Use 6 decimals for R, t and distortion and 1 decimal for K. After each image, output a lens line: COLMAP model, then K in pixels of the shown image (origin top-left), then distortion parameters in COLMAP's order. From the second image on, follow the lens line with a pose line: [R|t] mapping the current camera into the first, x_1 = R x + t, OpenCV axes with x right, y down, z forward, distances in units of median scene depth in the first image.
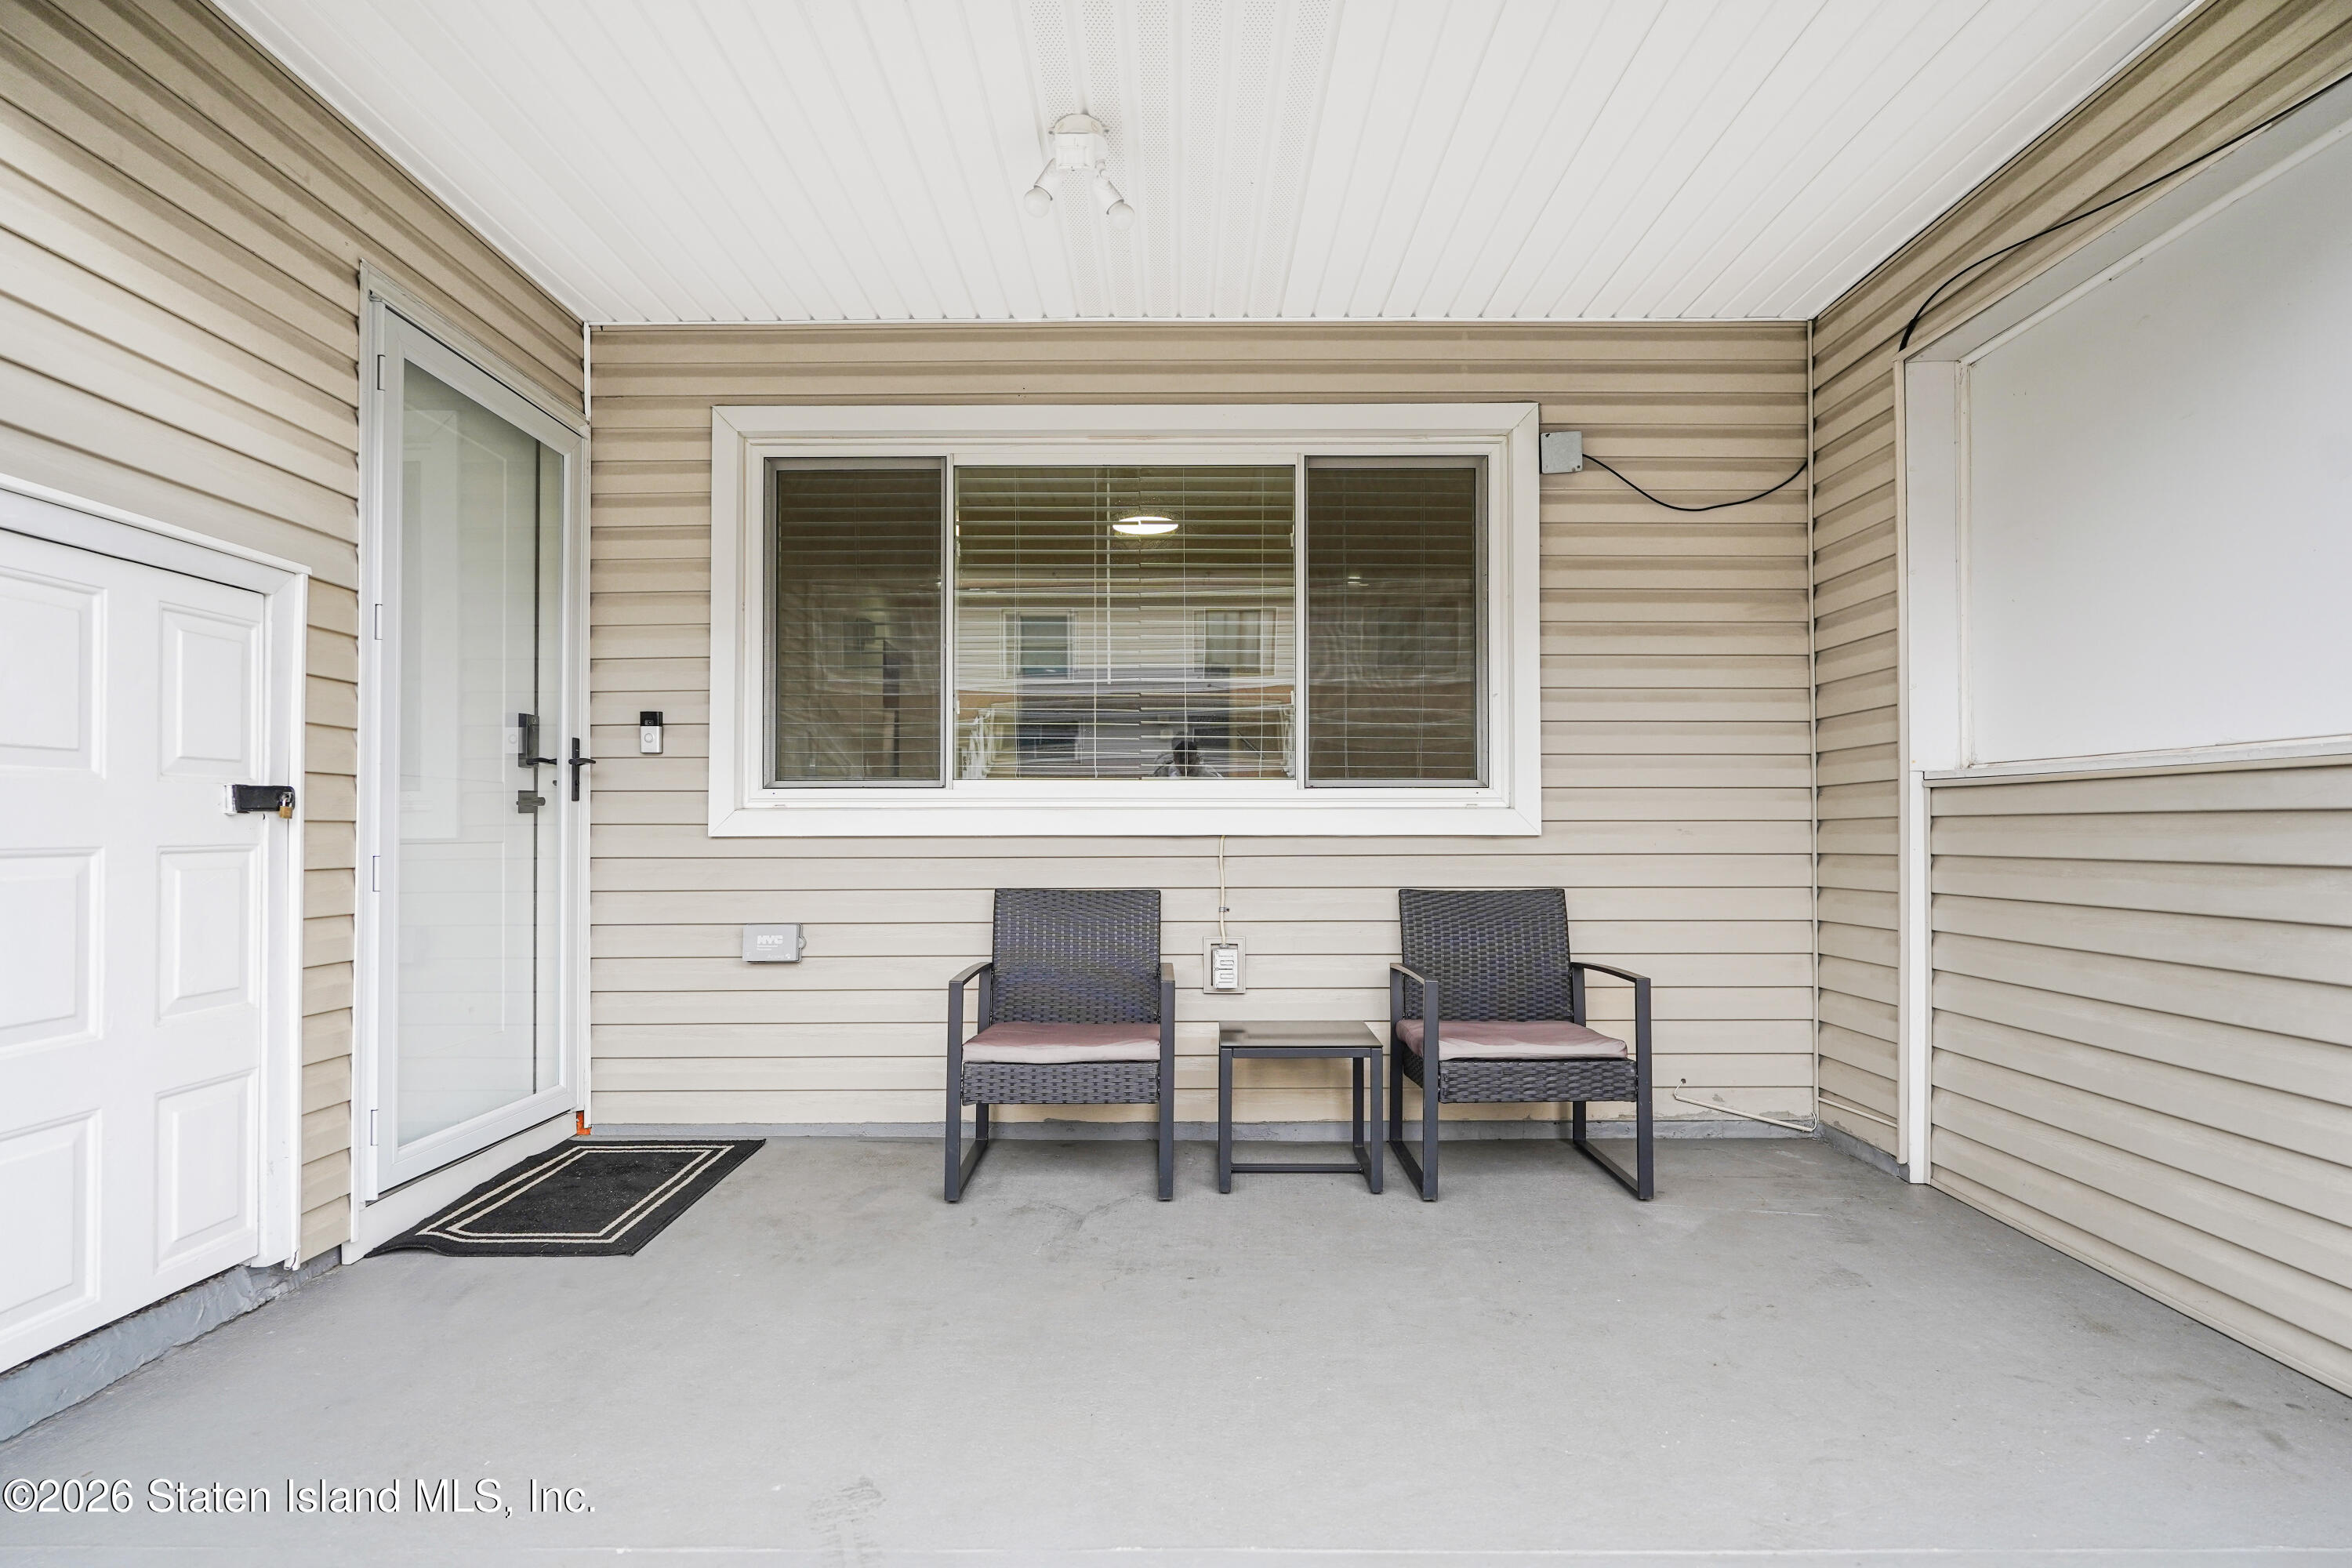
lens RADIAL K [[1215.8, 0, 1175.1], [0, 1215.8, 796.1], [0, 0, 1]] dist [0.000648, 0.000098]
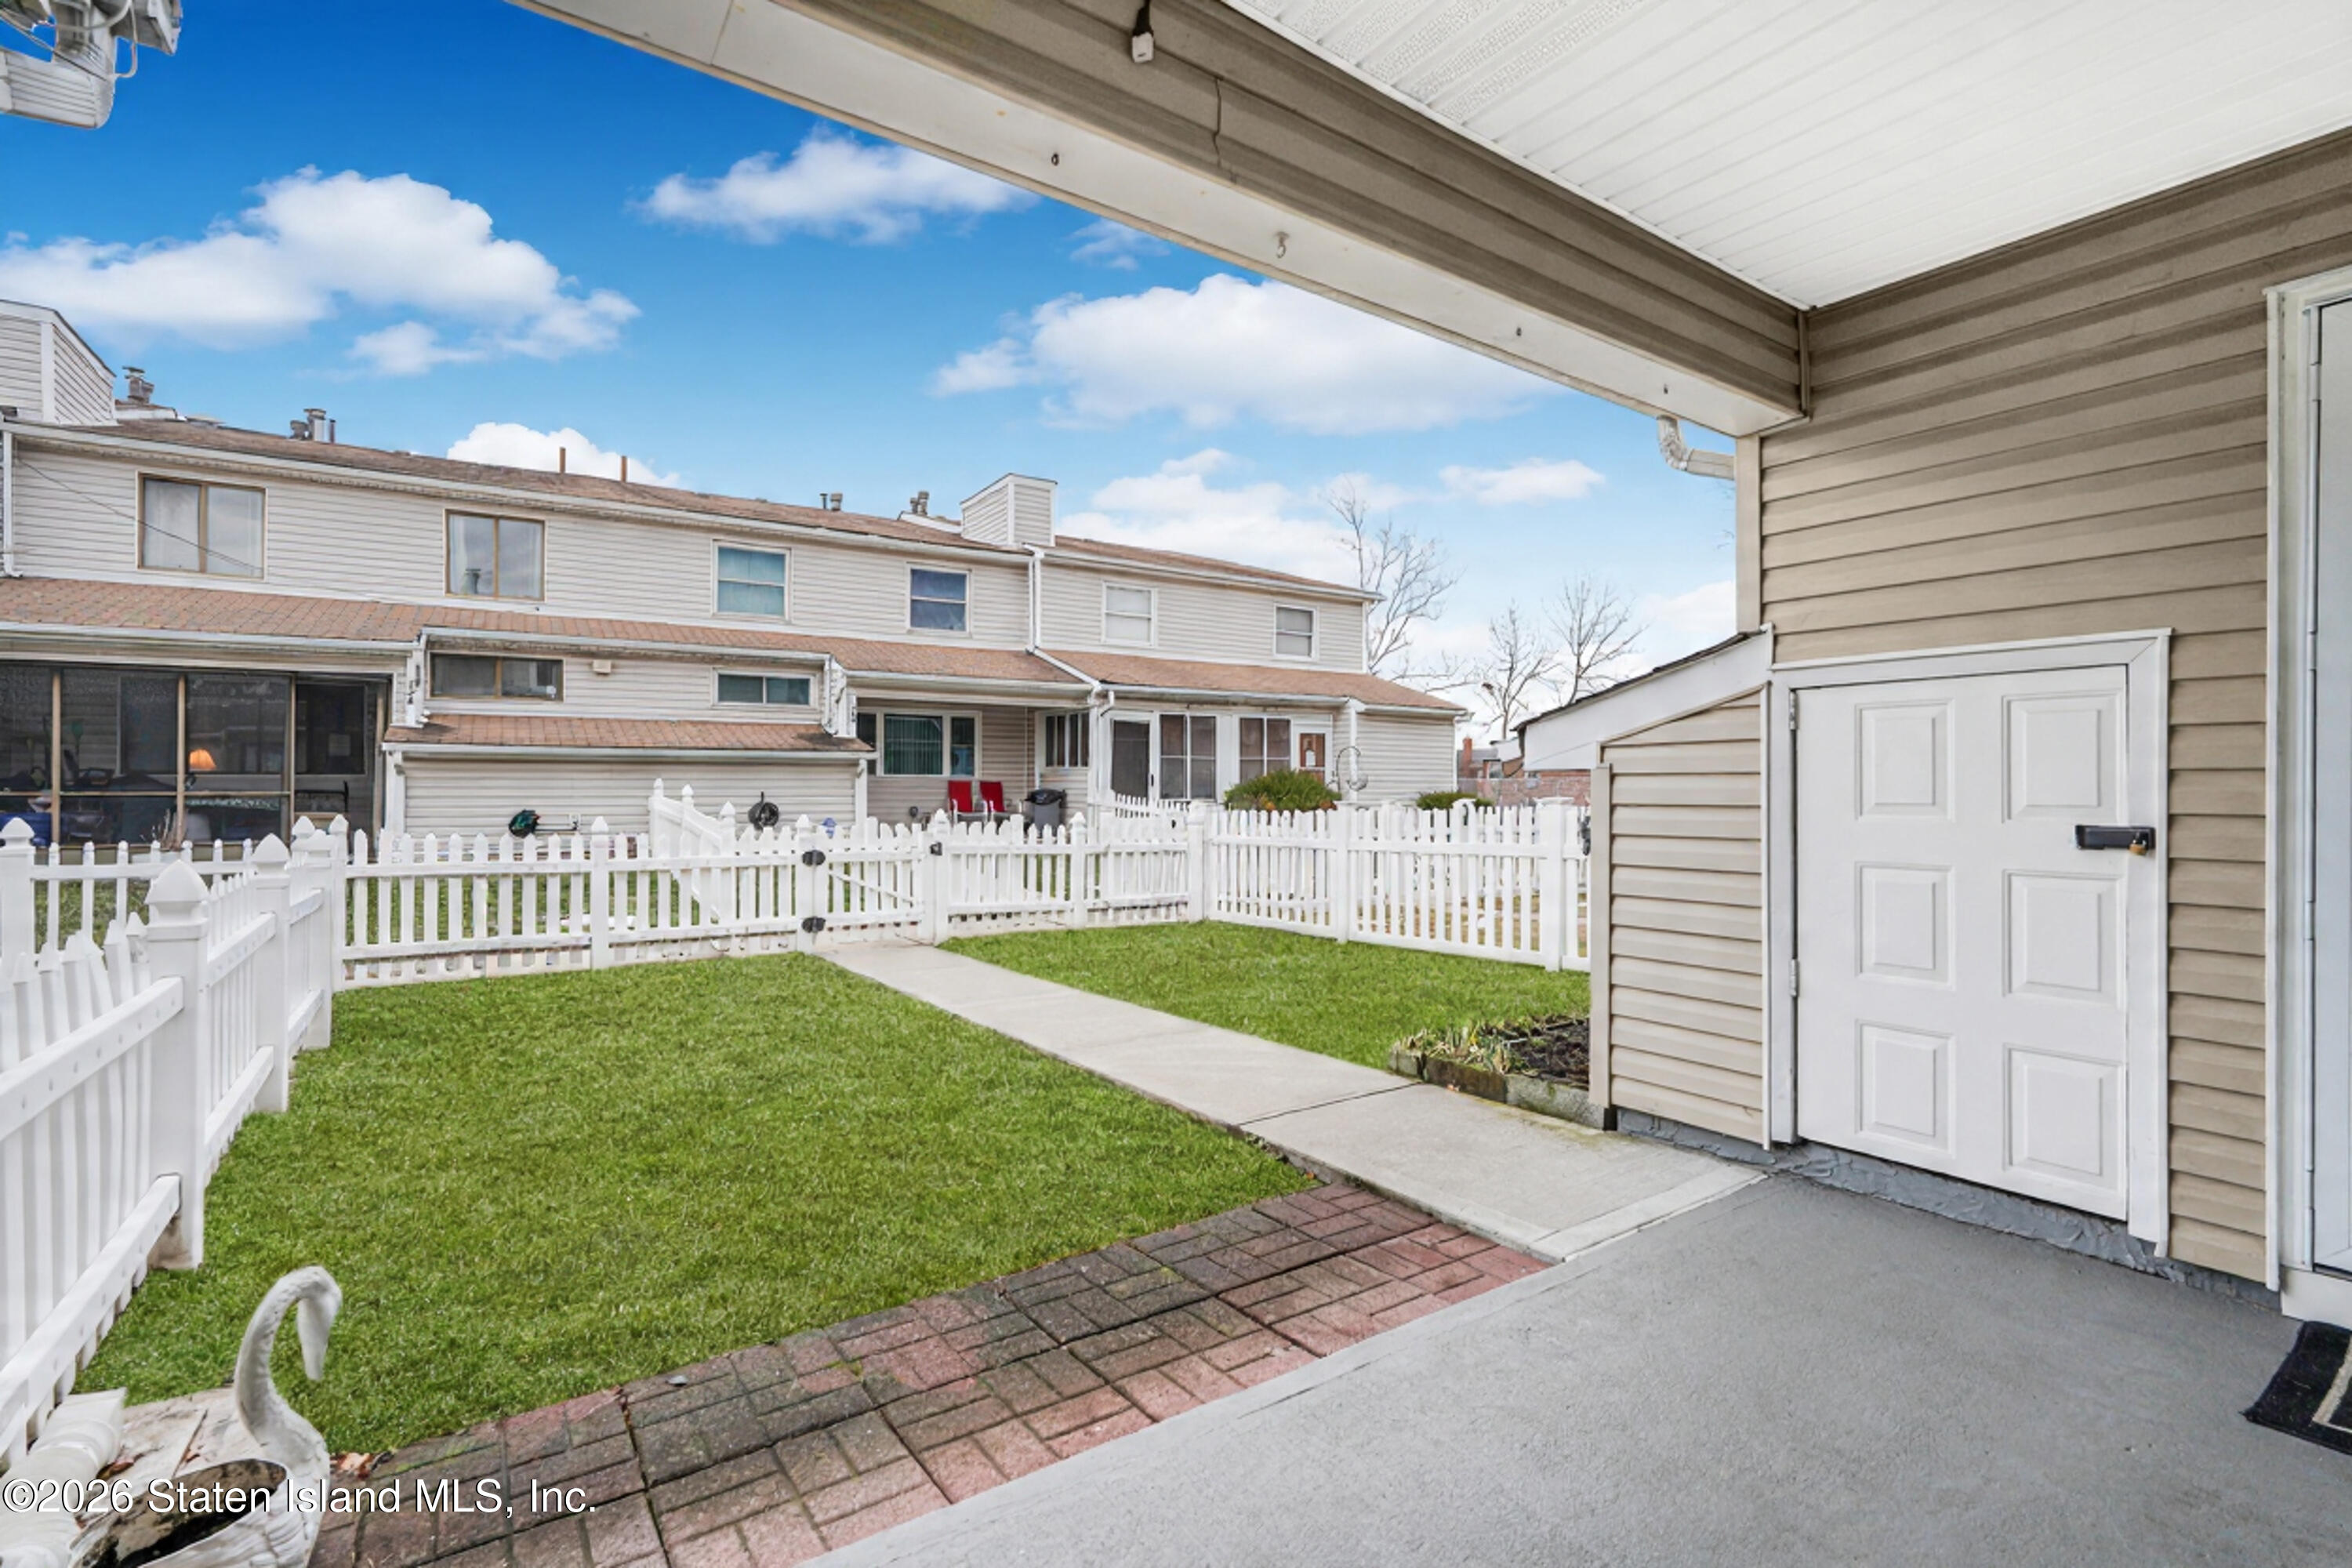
lens RADIAL K [[1055.8, 0, 1178.2], [0, 1055.8, 785.2], [0, 0, 1]] dist [-0.013106, 0.006834]
pose [[-0.825917, 0.002643, -0.563786, 0.580841], [0.015892, 0.999701, -0.018595, -0.045003], [0.563568, -0.024318, -0.825712, 1.316609]]
